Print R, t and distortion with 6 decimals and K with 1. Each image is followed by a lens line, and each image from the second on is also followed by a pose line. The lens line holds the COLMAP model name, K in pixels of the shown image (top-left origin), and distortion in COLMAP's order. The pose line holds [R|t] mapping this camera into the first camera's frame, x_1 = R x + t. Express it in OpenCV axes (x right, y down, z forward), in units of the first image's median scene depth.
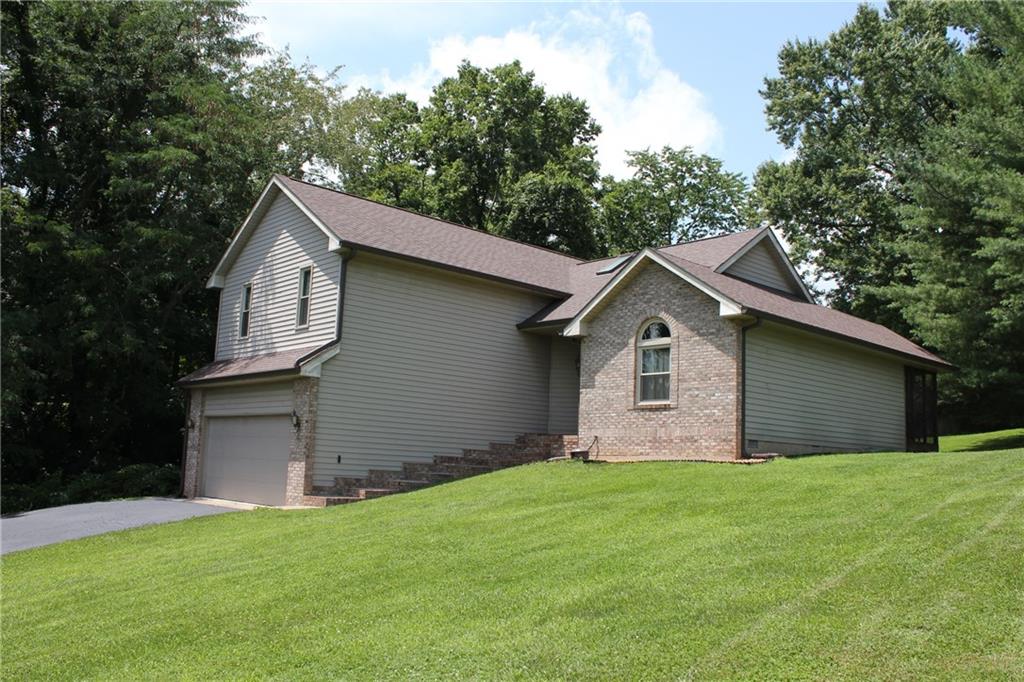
lens RADIAL K [[855.1, 0, 512.0], [0, 855.1, 341.0], [0, 0, 1]] dist [-0.171406, 0.162982]
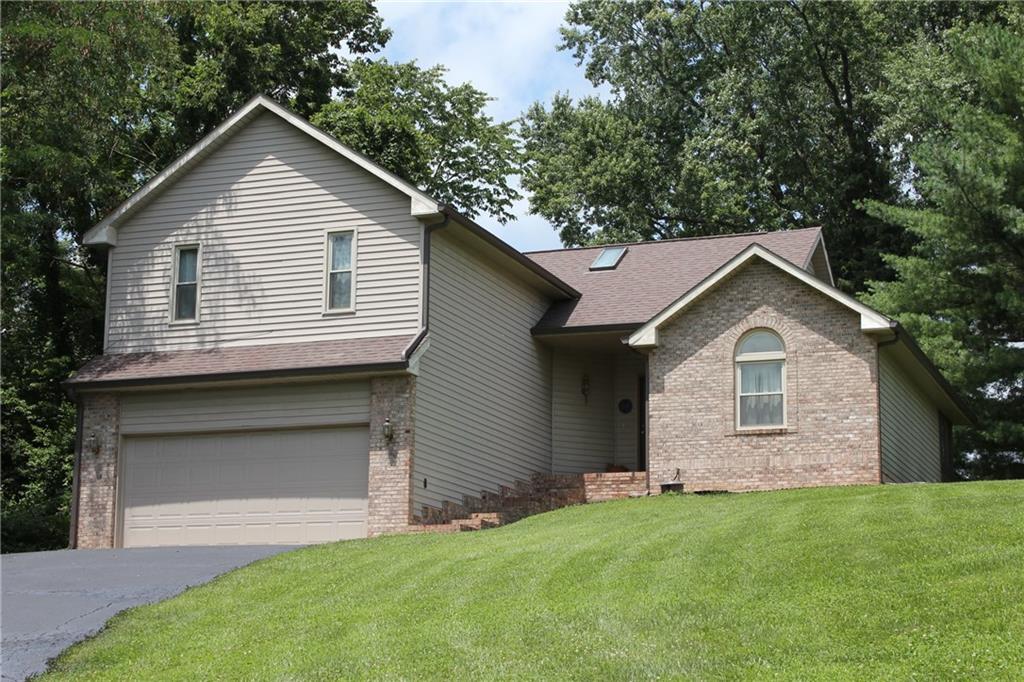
lens RADIAL K [[1709.4, 0, 512.0], [0, 1709.4, 341.0], [0, 0, 1]] dist [0.012315, 0.007878]
pose [[0.905464, 0.060630, 0.420071, -0.759416], [-0.043808, 0.997809, -0.049586, 0.079643], [-0.422156, 0.026496, 0.906136, -0.432869]]
